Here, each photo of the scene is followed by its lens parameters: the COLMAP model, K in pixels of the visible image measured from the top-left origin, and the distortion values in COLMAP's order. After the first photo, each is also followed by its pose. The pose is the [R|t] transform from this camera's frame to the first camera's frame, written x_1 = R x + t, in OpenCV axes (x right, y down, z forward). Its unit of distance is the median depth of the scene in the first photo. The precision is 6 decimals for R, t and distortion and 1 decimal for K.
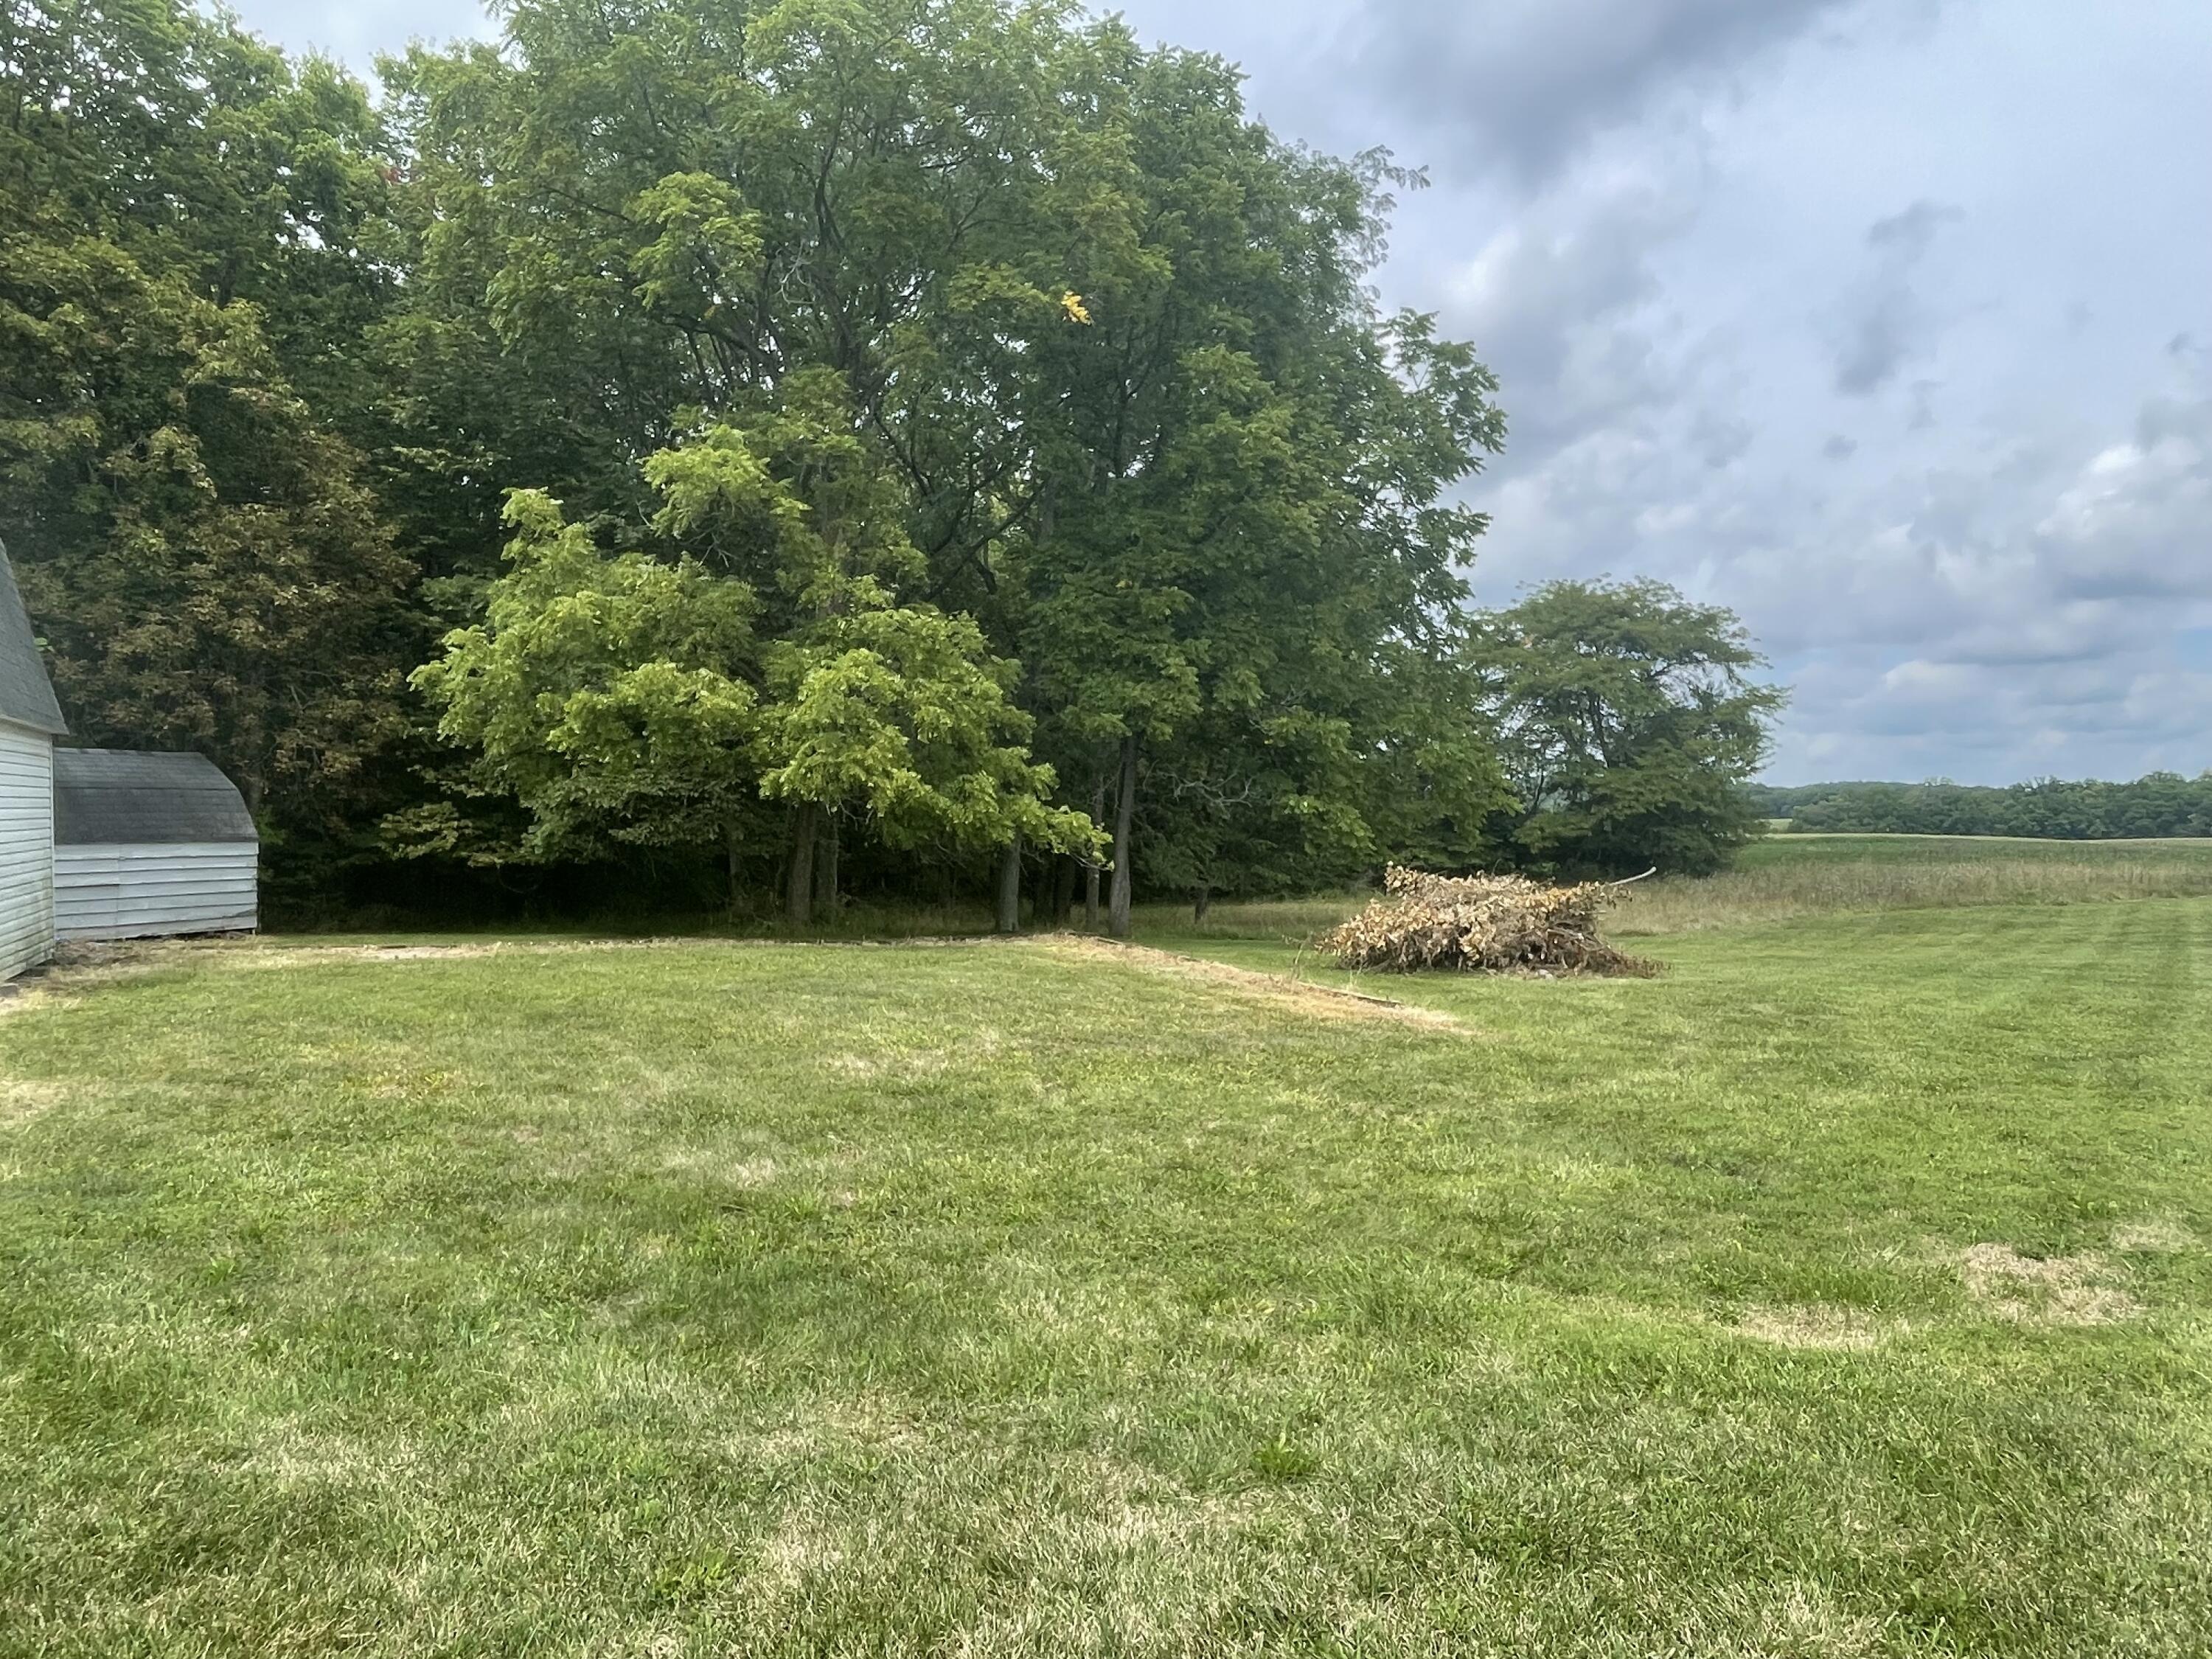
lens RADIAL K [[1419.2, 0, 1091.2], [0, 1419.2, 823.3], [0, 0, 1]] dist [-0.015612, -0.001992]
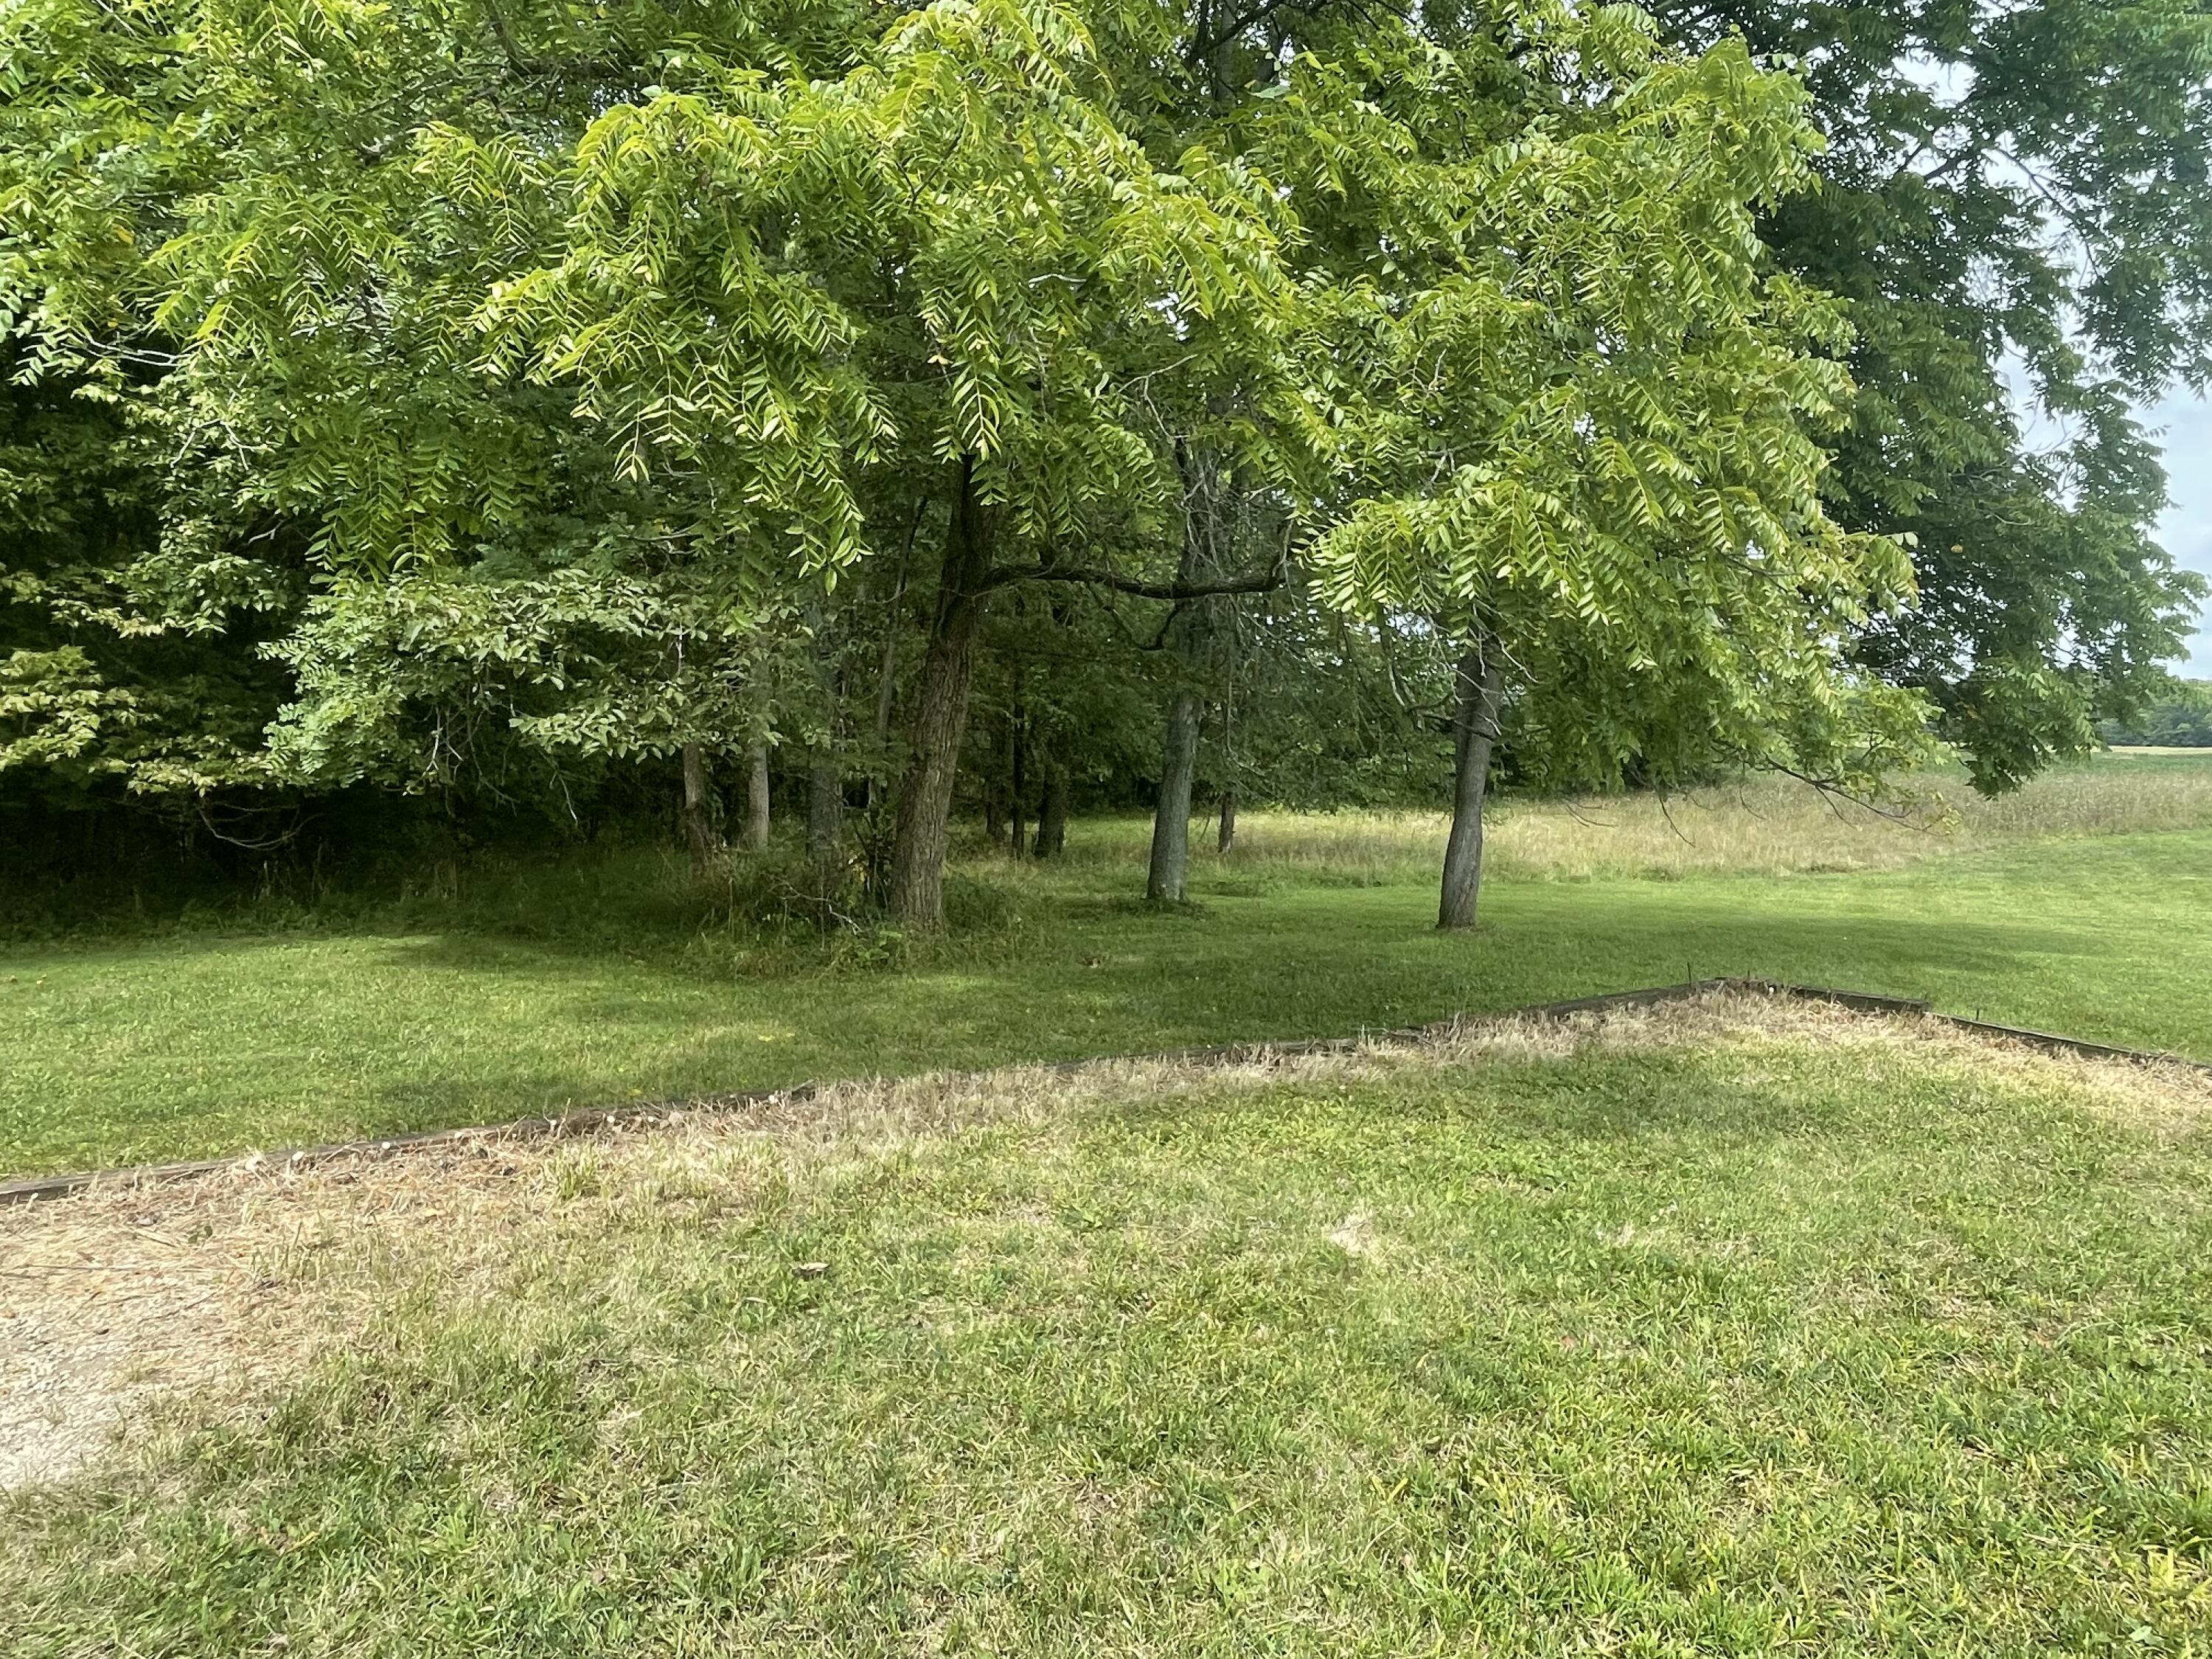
lens RADIAL K [[1419.2, 0, 1102.9], [0, 1419.2, 823.7], [0, 0, 1]] dist [-0.015612, -0.001992]
pose [[0.983000, 0.001935, 0.183597, -0.260438], [-0.016483, 0.996837, 0.077744, 0.000832], [-0.182865, -0.079449, 0.979923, 0.601975]]
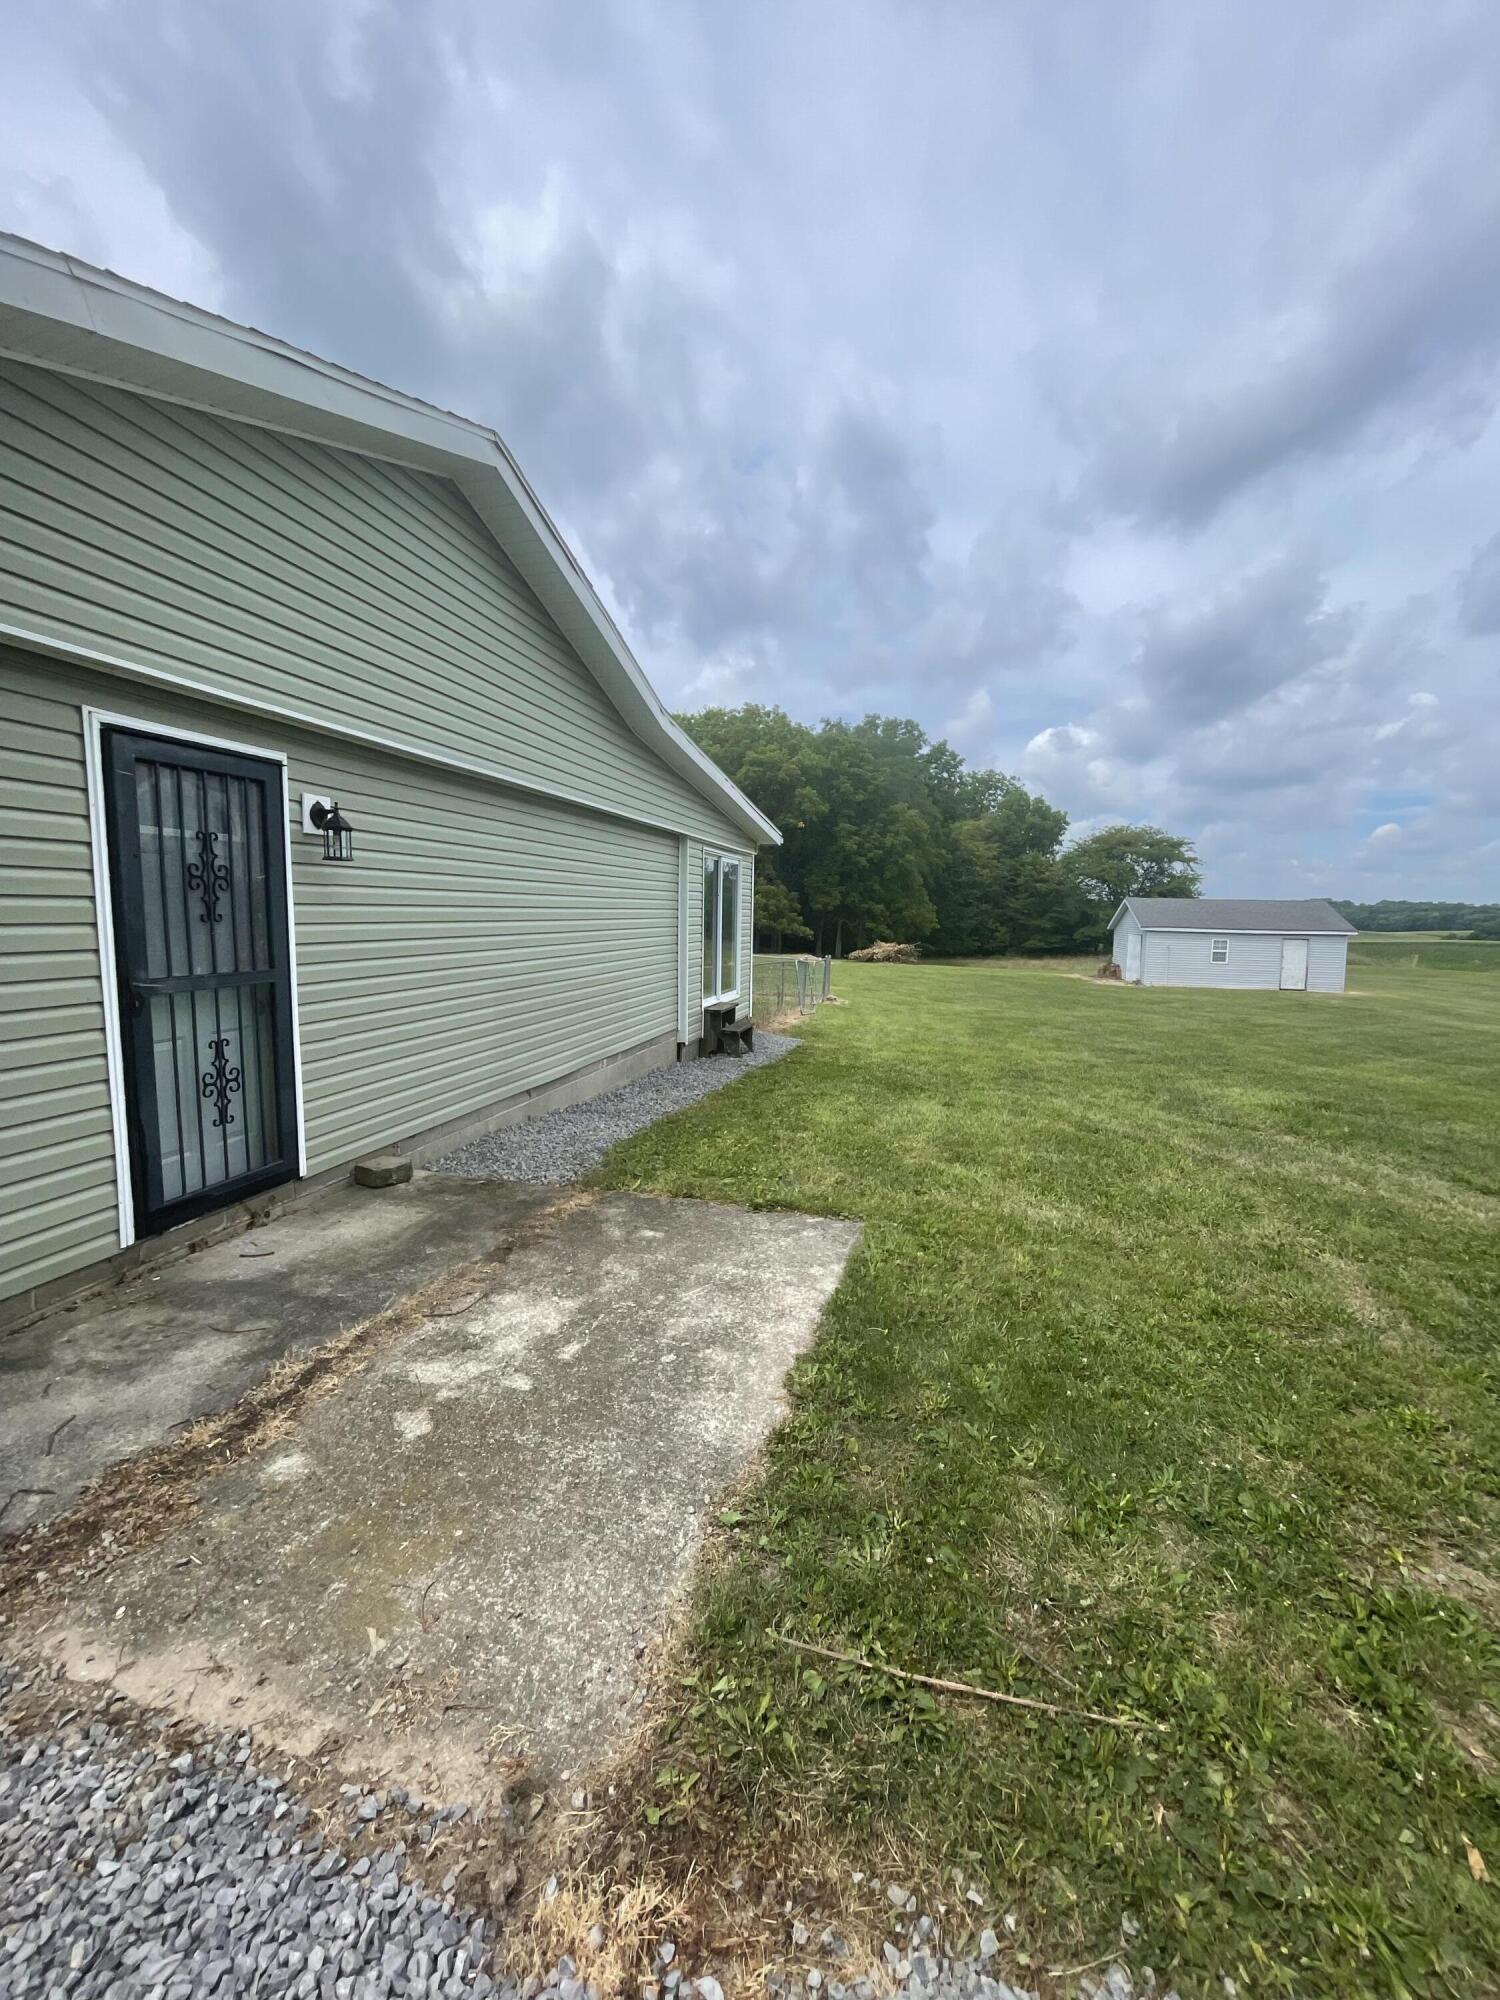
lens RADIAL K [[797.0, 0, 756.4], [0, 797.0, 1004.5], [0, 0, 1]] dist [-0.000271, 0.001066]
pose [[0.950014, 0.045523, -0.308872, 0.596407], [-0.013700, 0.994438, 0.104425, -0.026652], [0.311908, -0.094974, 0.945354, -1.426242]]
